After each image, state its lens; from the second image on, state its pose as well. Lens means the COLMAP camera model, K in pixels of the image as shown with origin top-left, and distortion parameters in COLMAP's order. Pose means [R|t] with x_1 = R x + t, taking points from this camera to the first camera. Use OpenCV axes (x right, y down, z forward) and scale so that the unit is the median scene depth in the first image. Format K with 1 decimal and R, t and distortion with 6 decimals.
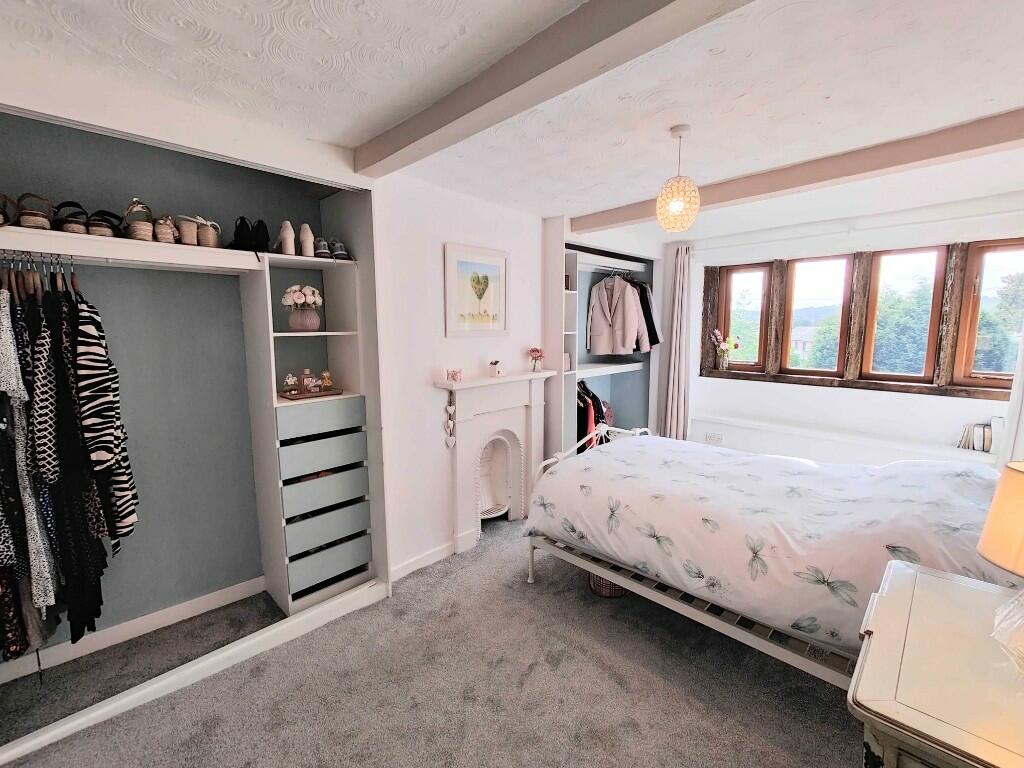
lens RADIAL K [[447.9, 0, 506.9], [0, 447.9, 379.3], [0, 0, 1]] dist [0.004904, -0.000562]
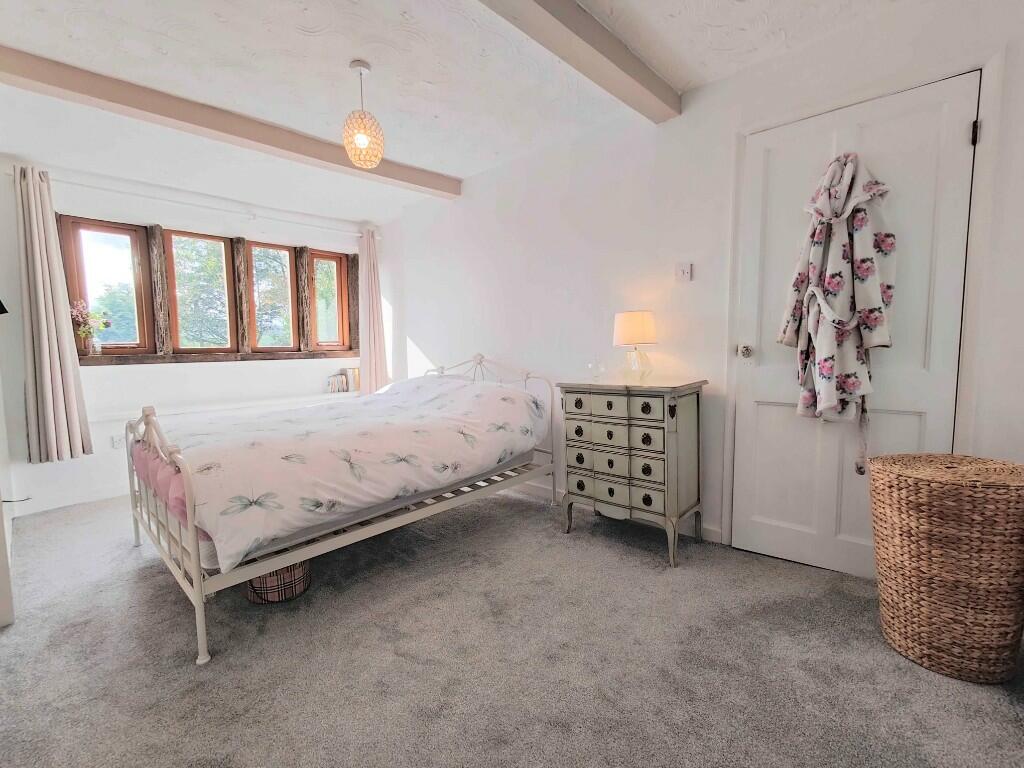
lens RADIAL K [[447.9, 0, 505.3], [0, 447.9, 385.1], [0, 0, 1]] dist [0.004904, -0.000562]
pose [[-0.021856, -0.086910, 0.995976, -0.559051], [0.129338, 0.987597, 0.089017, 0.096991], [-0.991360, 0.130763, -0.010344, 0.607243]]
